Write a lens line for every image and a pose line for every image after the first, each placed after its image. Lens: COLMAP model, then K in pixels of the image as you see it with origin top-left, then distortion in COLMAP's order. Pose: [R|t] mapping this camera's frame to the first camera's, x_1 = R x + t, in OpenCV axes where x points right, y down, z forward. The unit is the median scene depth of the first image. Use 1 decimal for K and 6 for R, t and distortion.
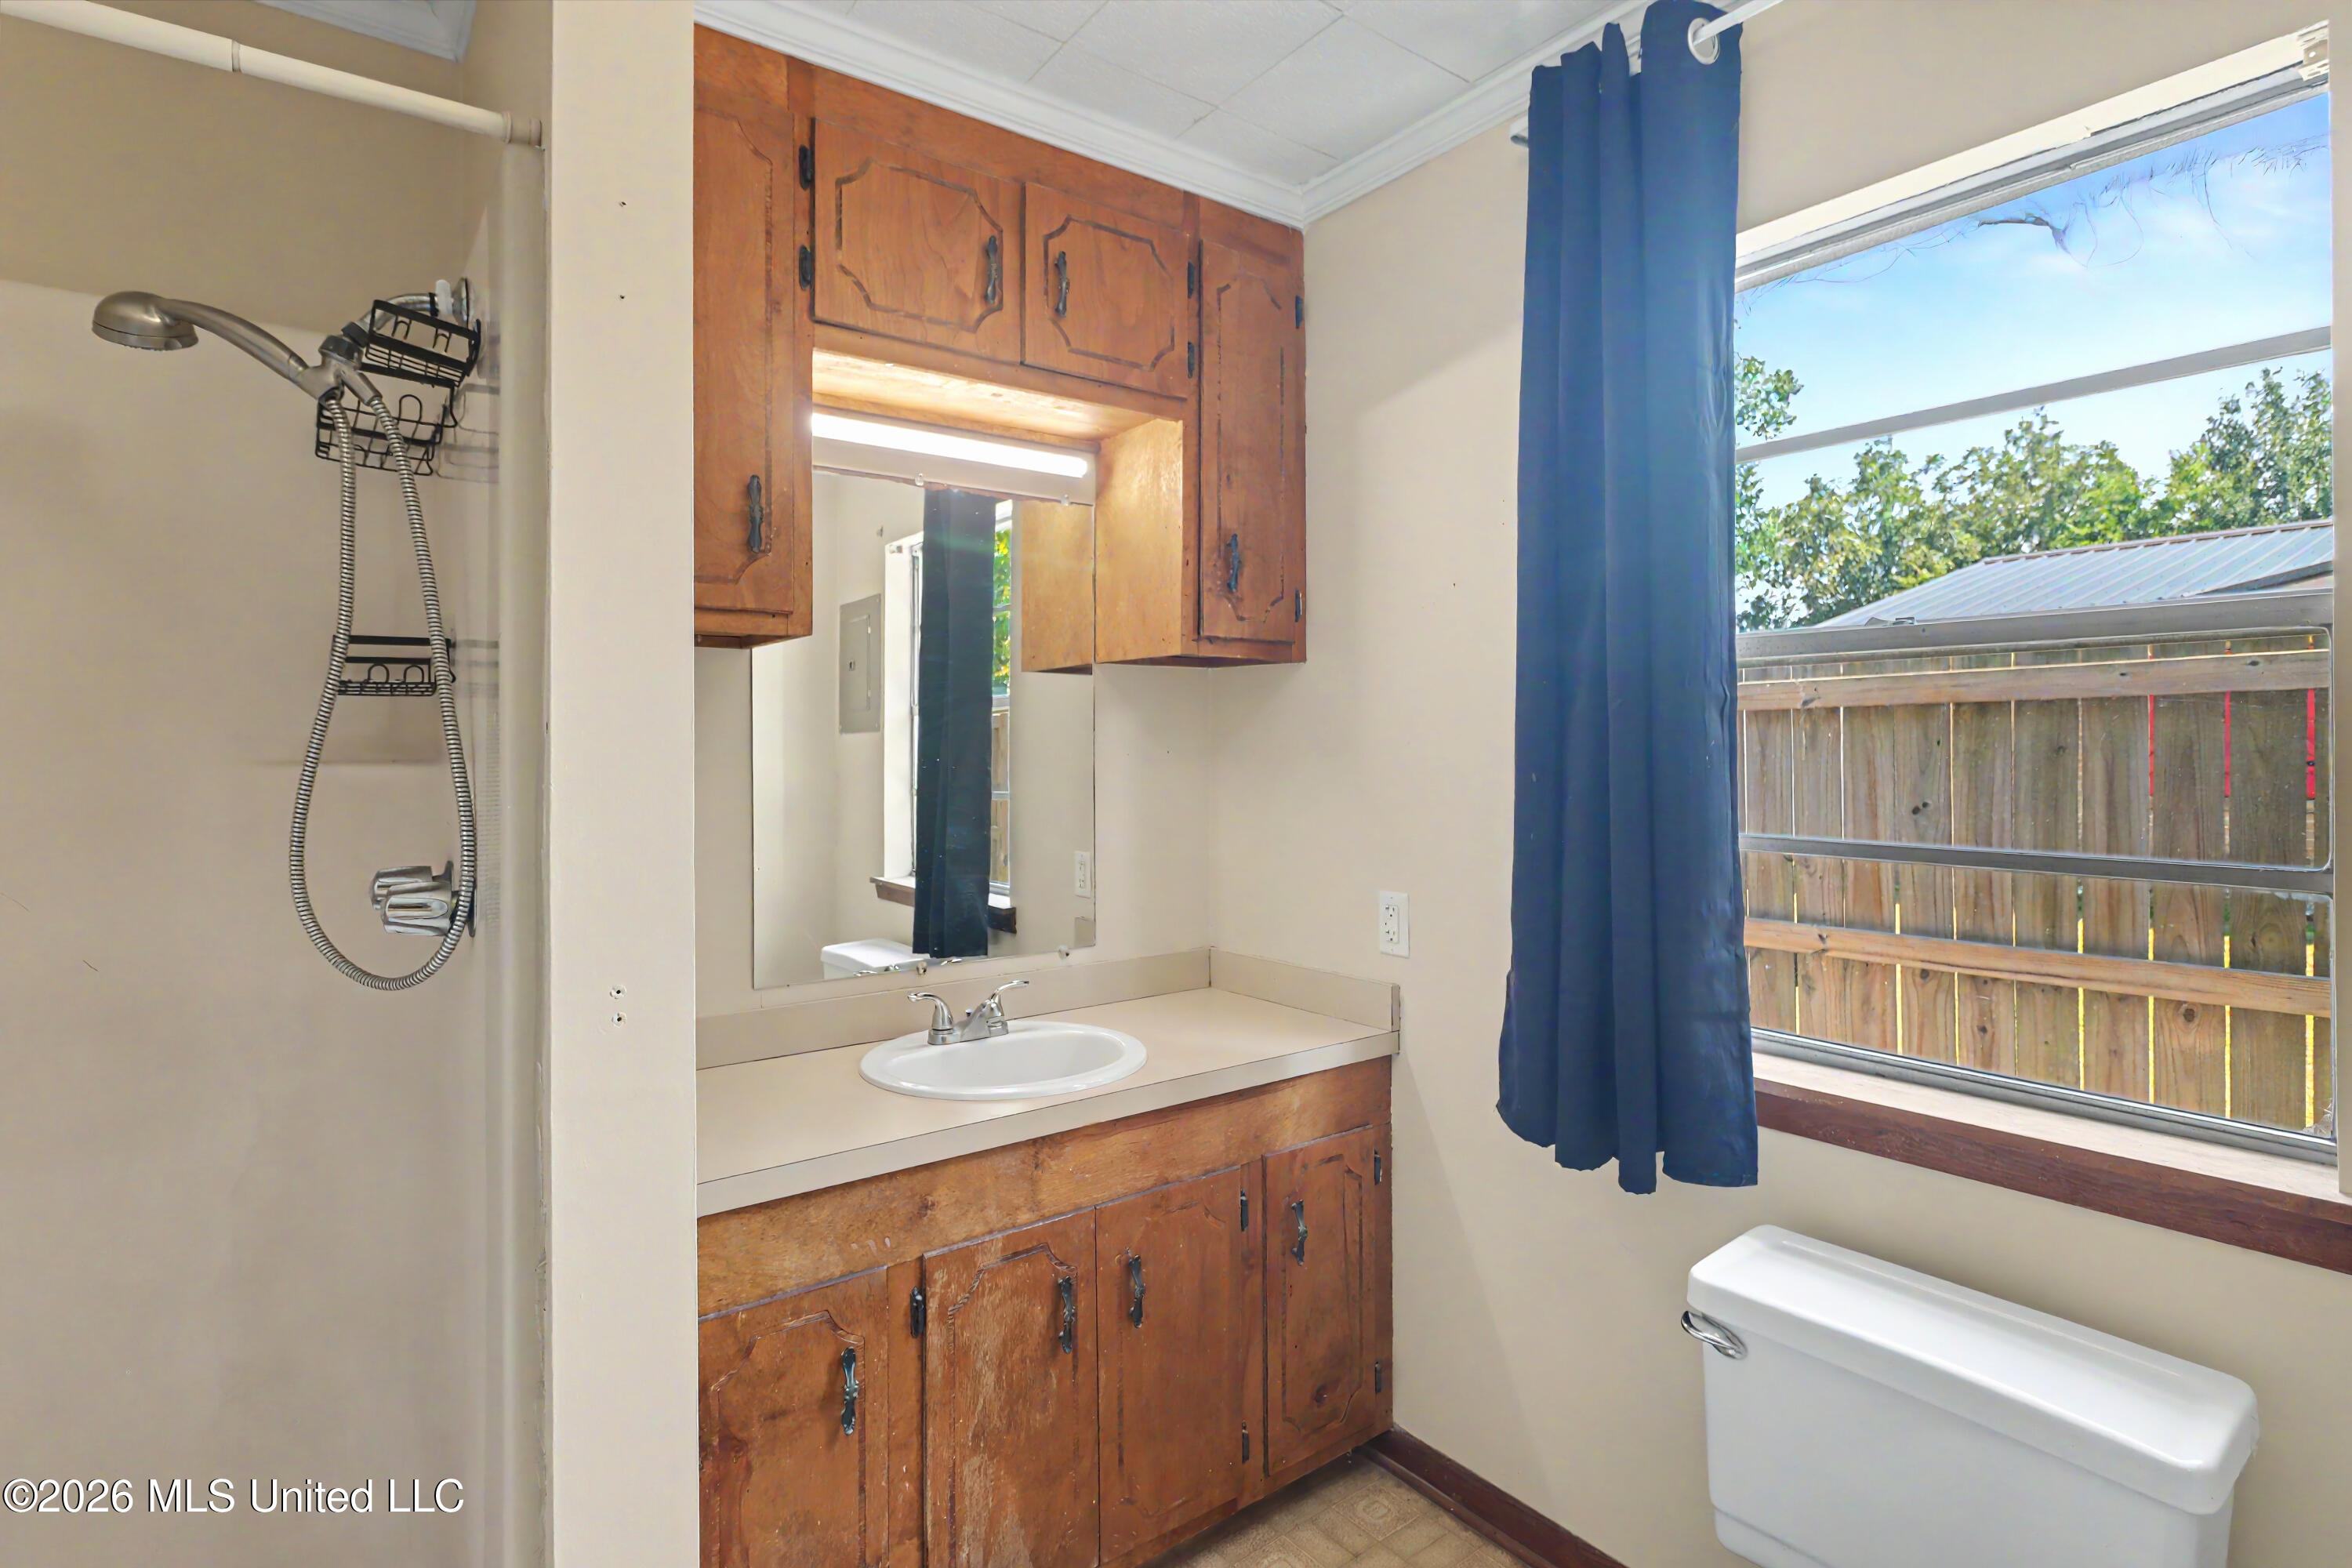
lens RADIAL K [[1144.1, 0, 1177.7], [0, 1144.1, 765.1], [0, 0, 1]] dist [-0.001142, -0.002376]
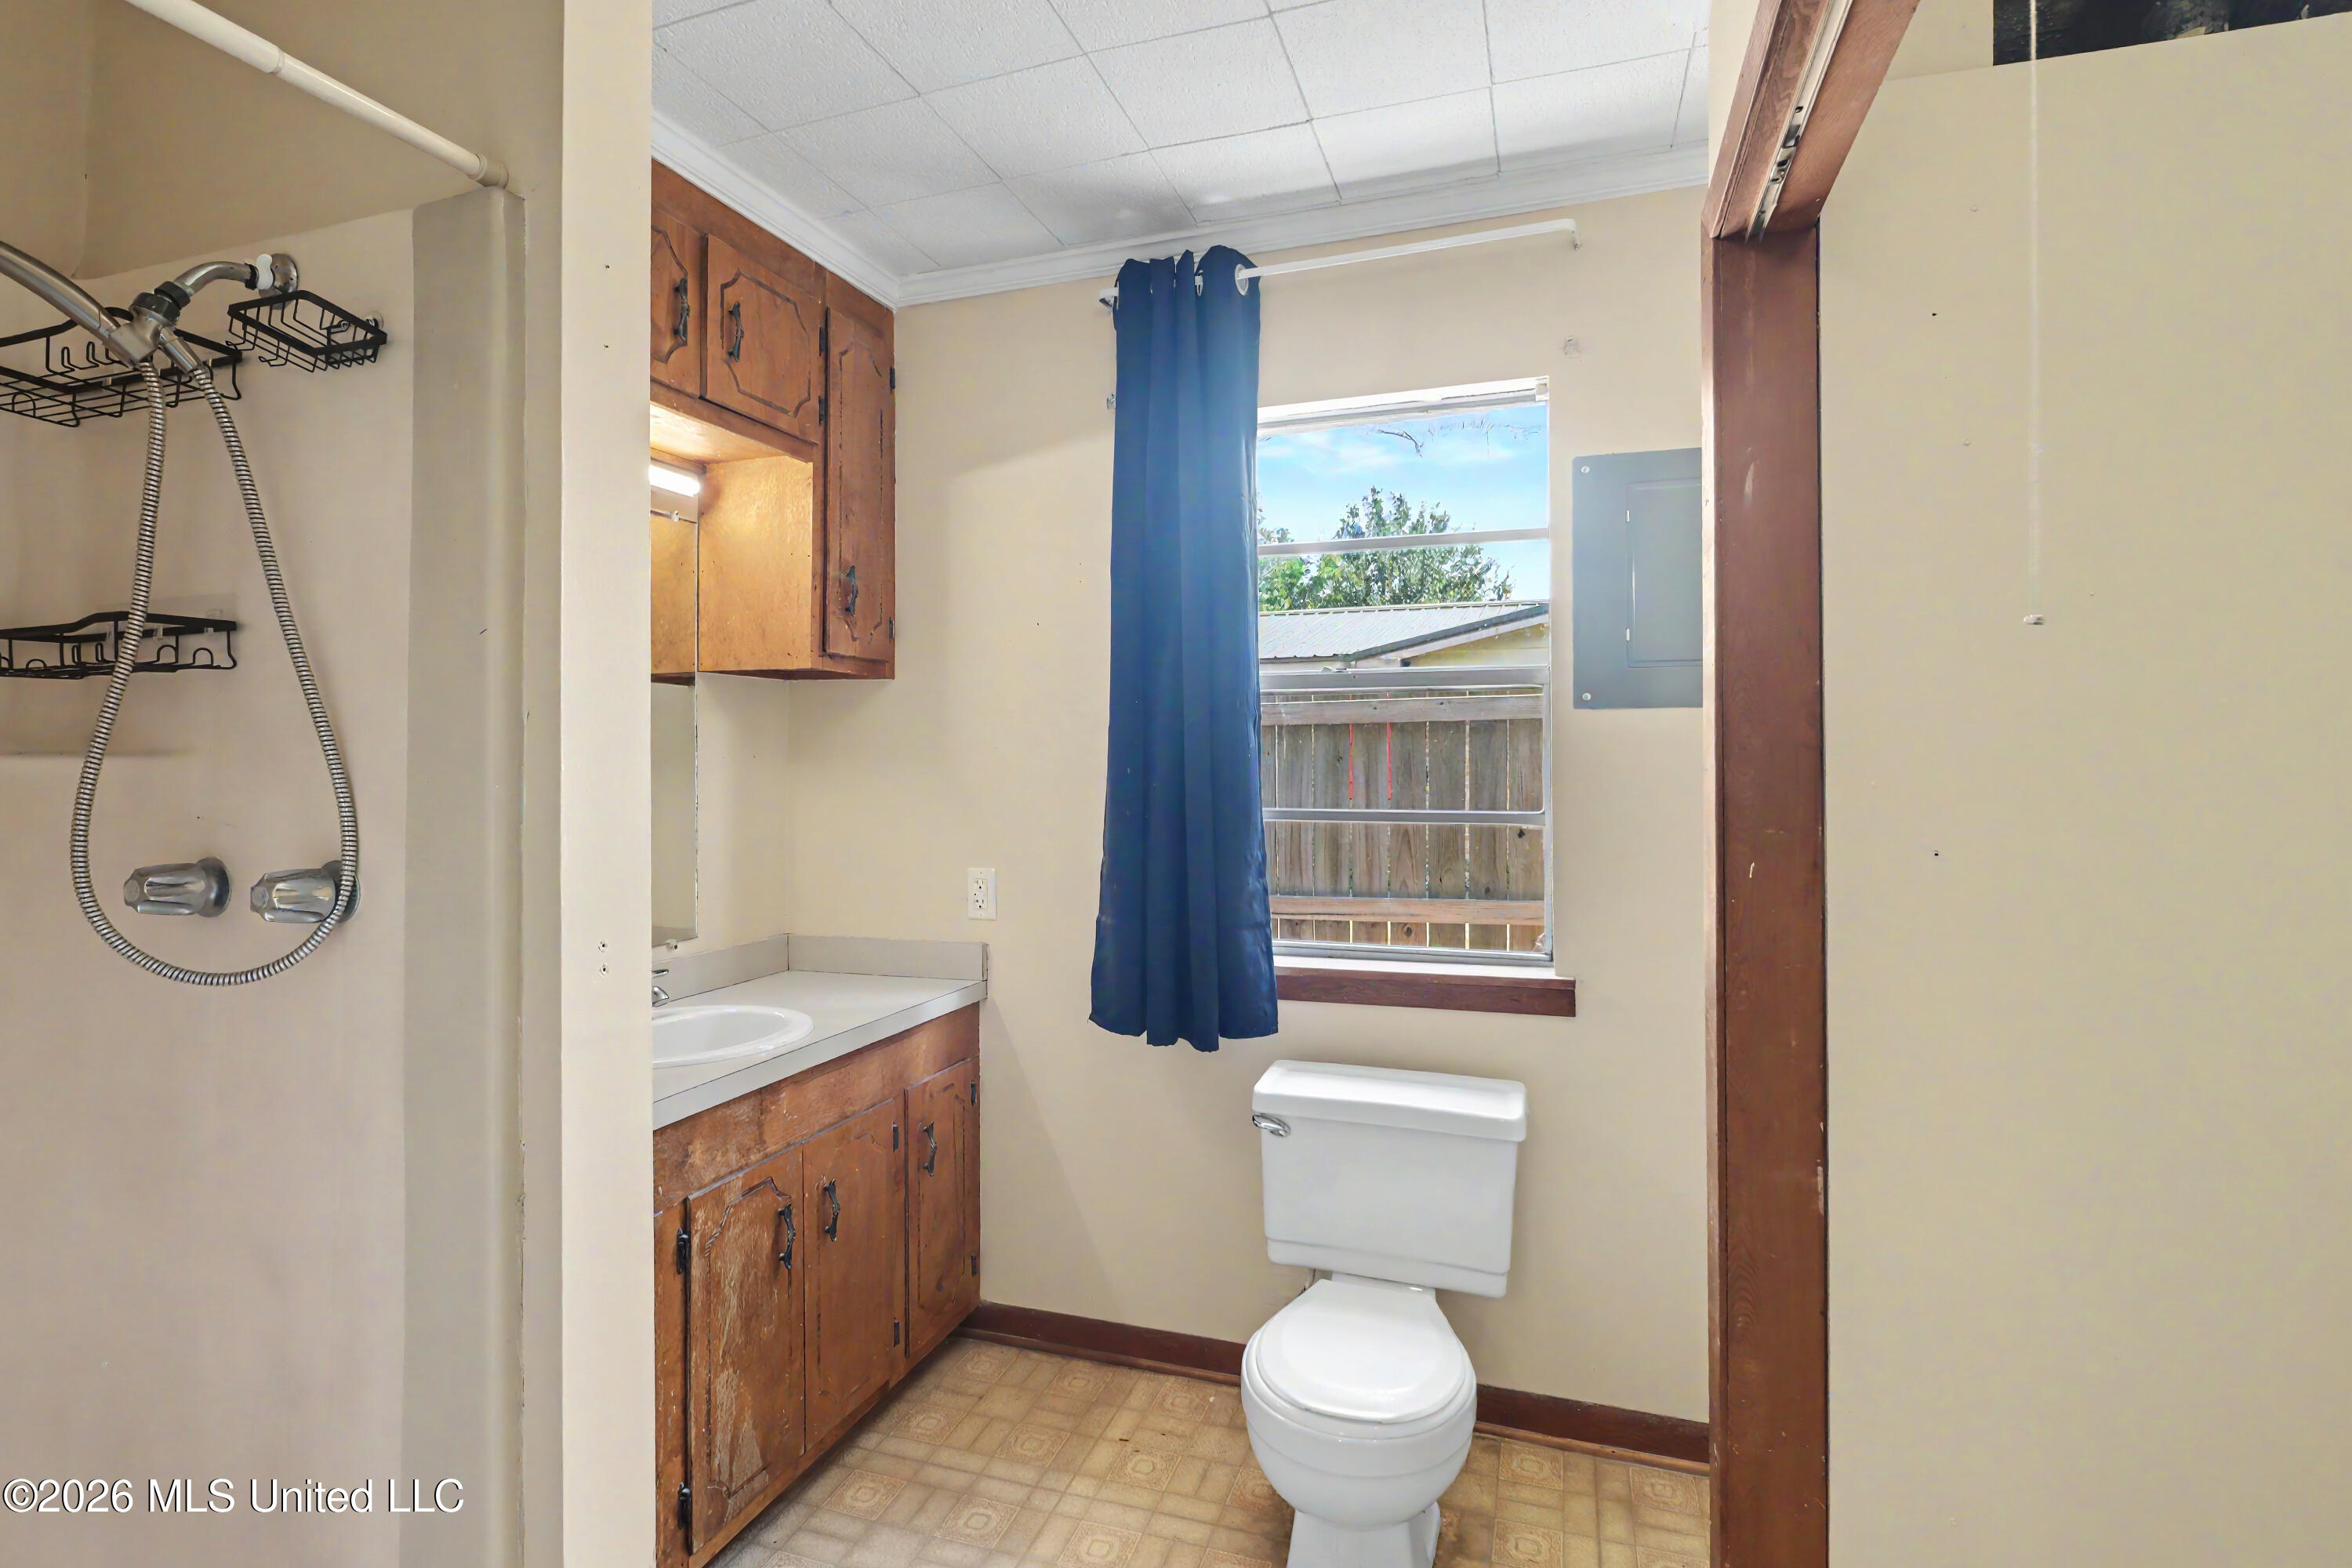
lens RADIAL K [[1144.1, 0, 1178.8], [0, 1144.1, 790.5], [0, 0, 1]] dist [-0.001142, -0.002376]
pose [[0.828510, -0.013541, 0.559810, -0.367796], [0.010783, 0.999908, 0.008228, 0.021444], [-0.559870, -0.000780, 0.828580, -0.161516]]
